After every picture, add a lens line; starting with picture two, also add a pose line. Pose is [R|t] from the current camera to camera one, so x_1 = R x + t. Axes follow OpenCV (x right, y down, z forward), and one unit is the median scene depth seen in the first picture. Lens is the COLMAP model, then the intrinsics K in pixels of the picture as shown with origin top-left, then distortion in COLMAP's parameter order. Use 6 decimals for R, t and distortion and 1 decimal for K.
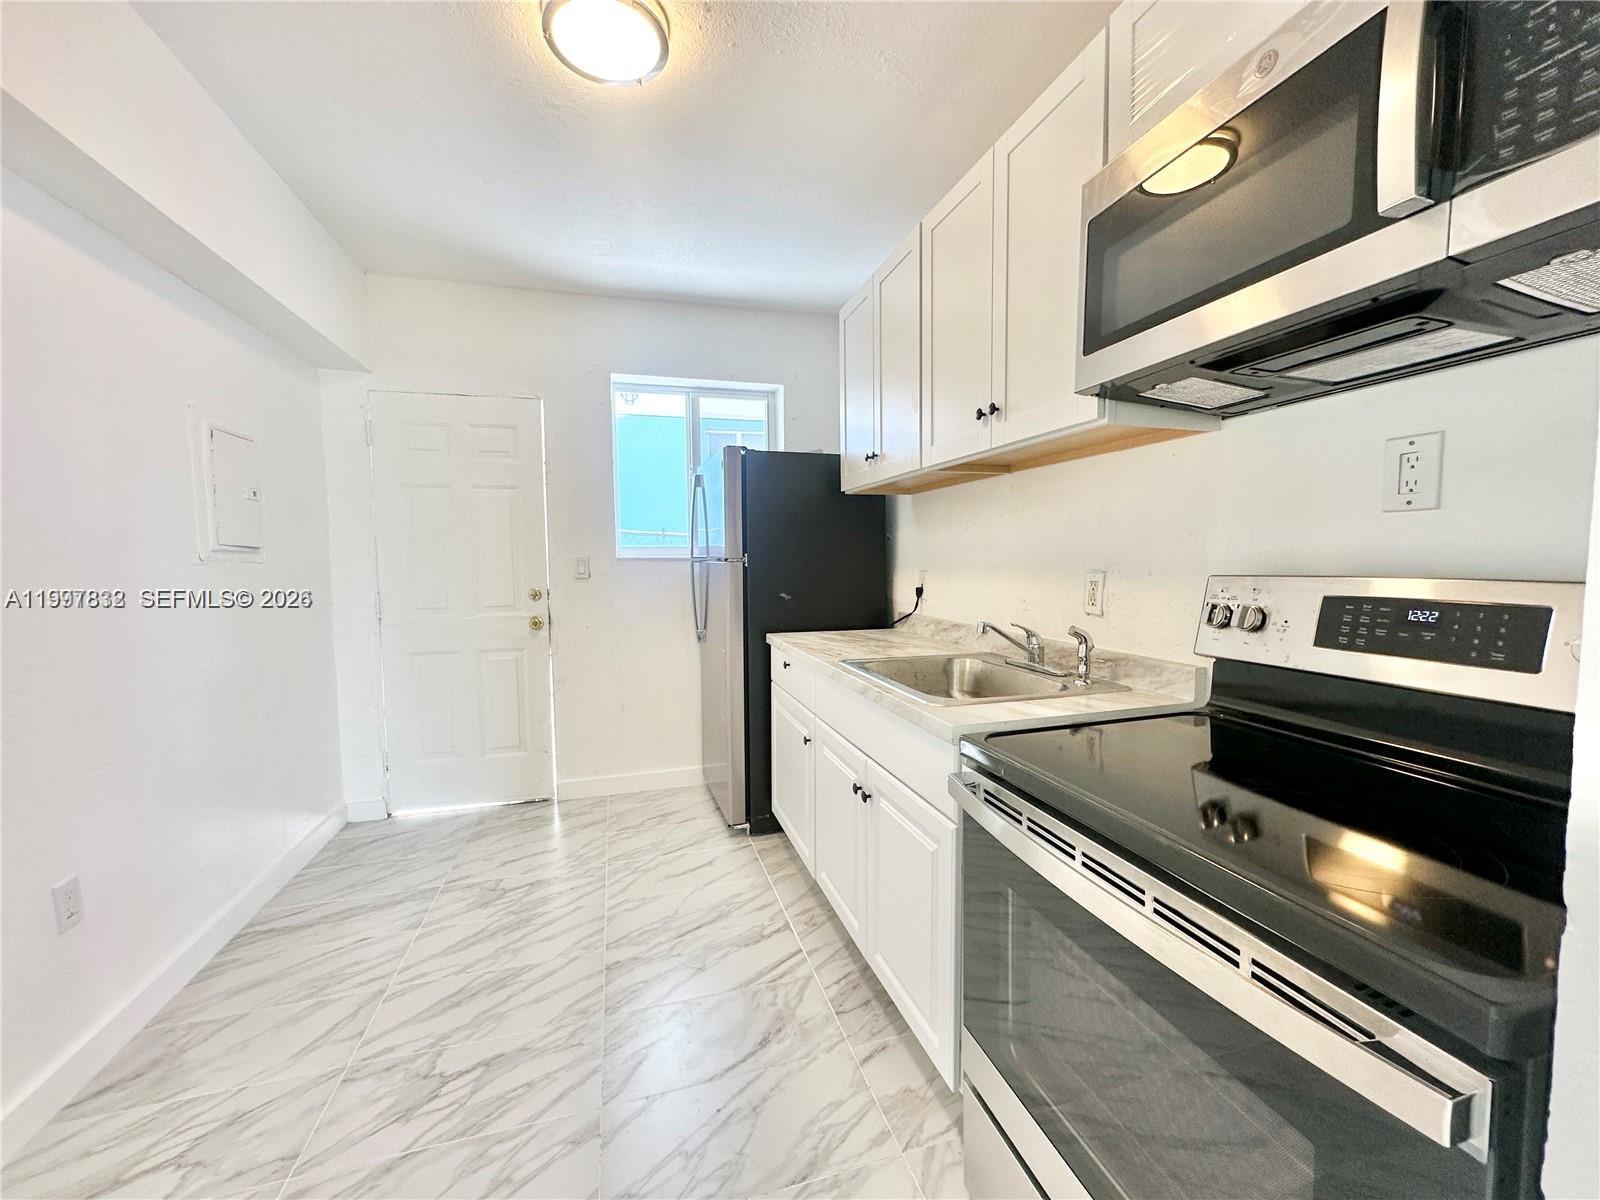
lens RADIAL K [[639.7, 0, 800.9], [0, 639.7, 600.2], [0, 0, 1]] dist [-0.005836, 0.001445]
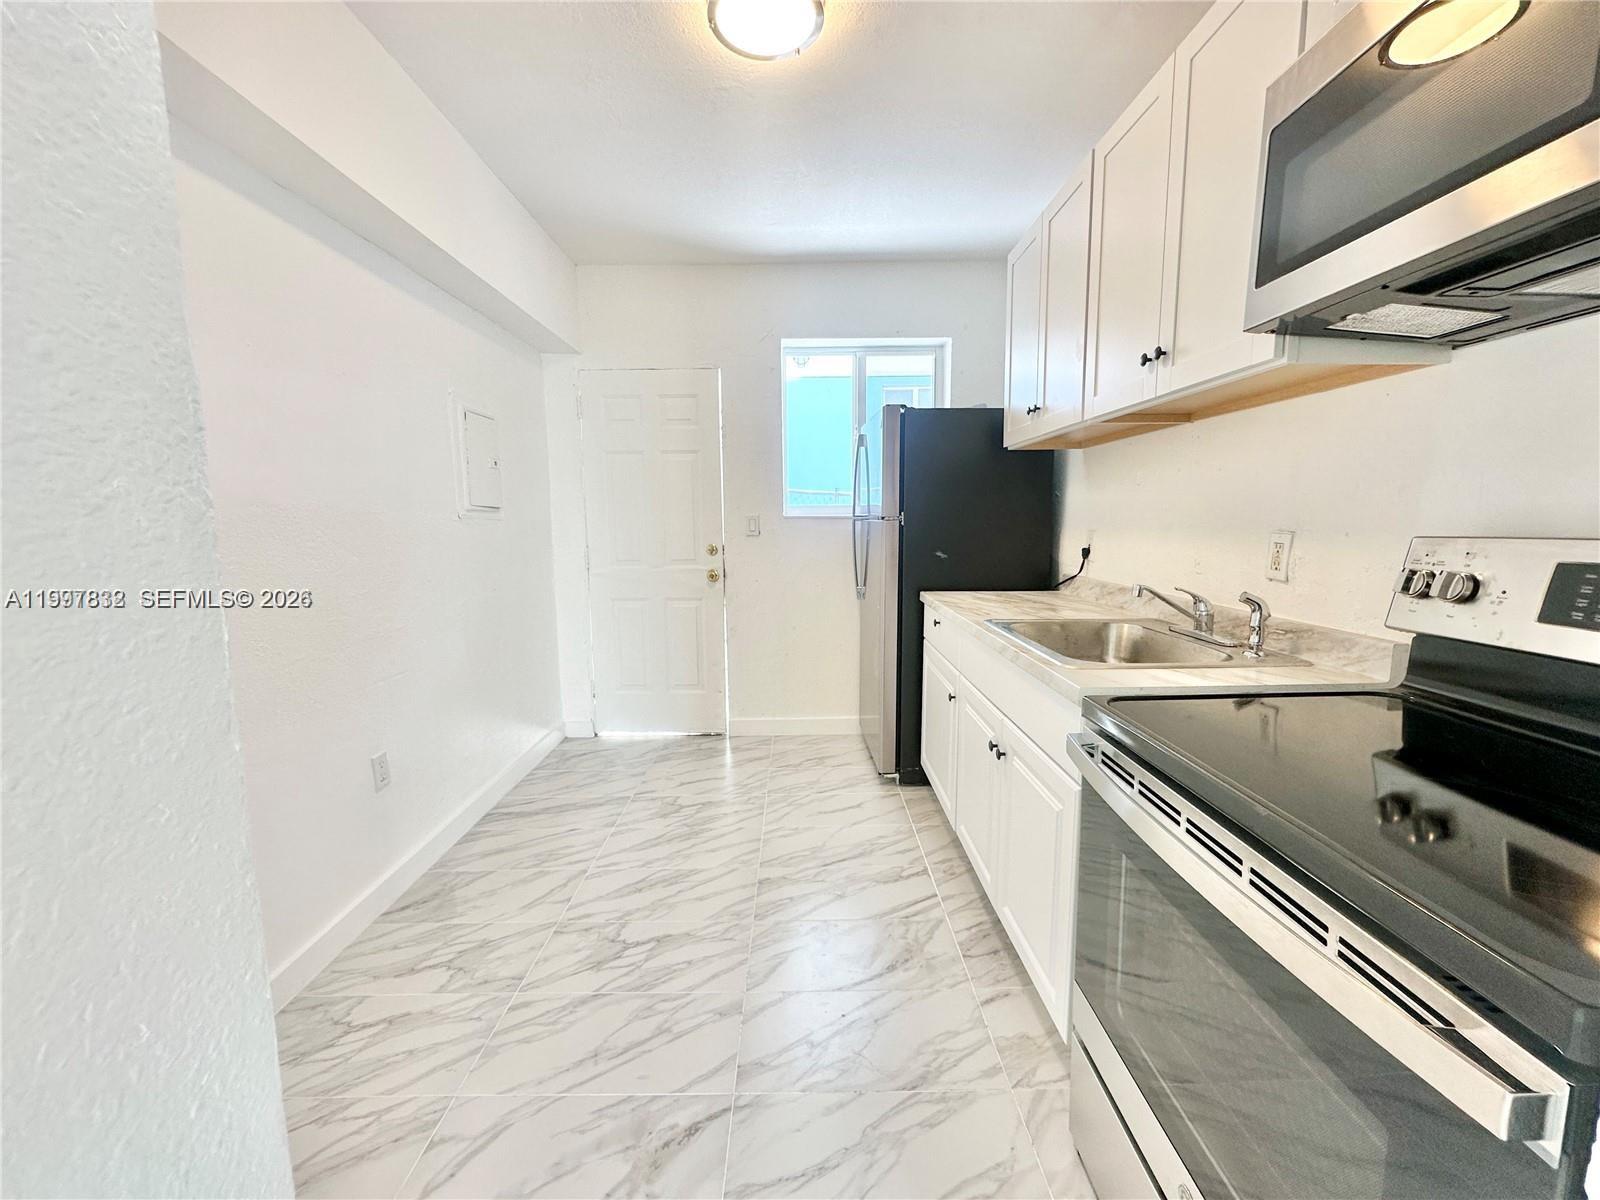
lens RADIAL K [[639.7, 0, 800.9], [0, 639.7, 600.2], [0, 0, 1]] dist [-0.005836, 0.001445]
pose [[0.961597, 0.035932, -0.272104, 0.062144], [-0.018582, 0.997642, 0.066076, 0.003777], [0.273837, -0.058482, 0.959996, -0.038977]]
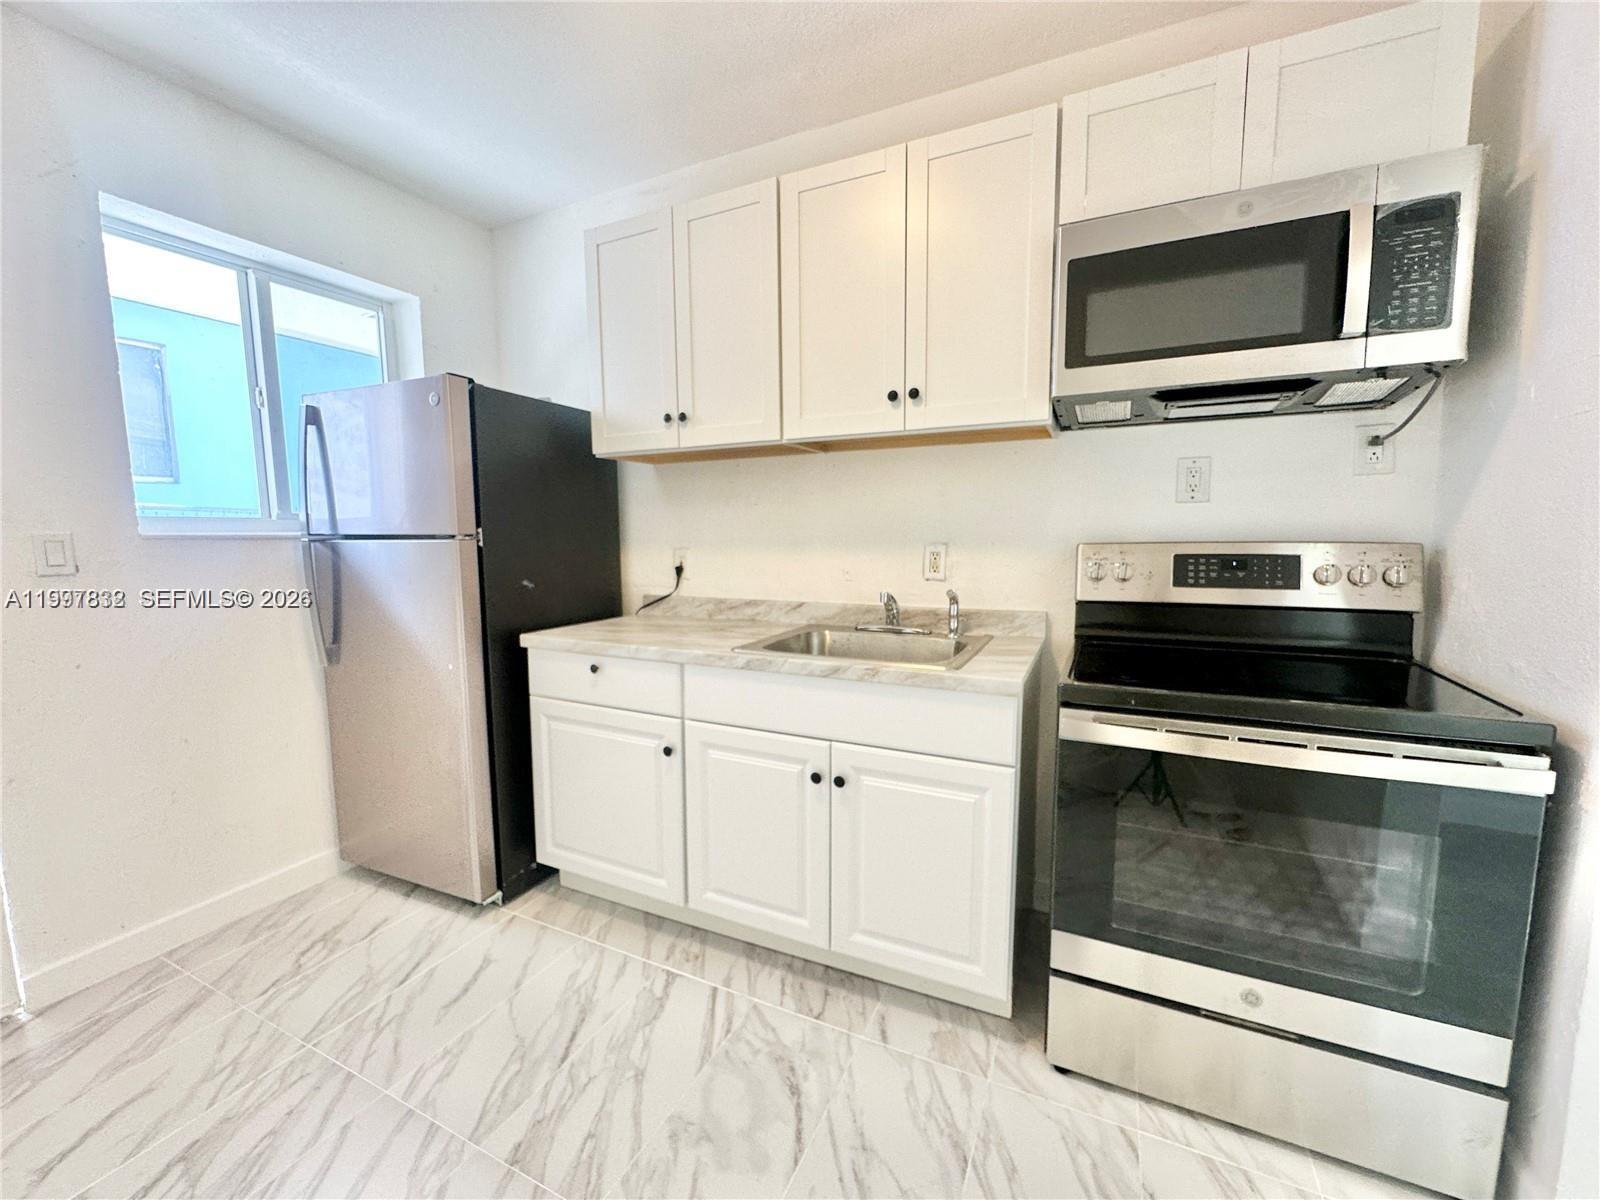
lens RADIAL K [[644.6, 0, 800.0], [0, 644.6, 600.0], [0, 0, 1]] dist [-0.006625, 0.000047]
pose [[0.671017, -0.076646, 0.737469, -0.601975], [0.054264, 0.997052, 0.054249, -0.018923], [-0.739453, 0.003616, 0.673198, 0.373977]]
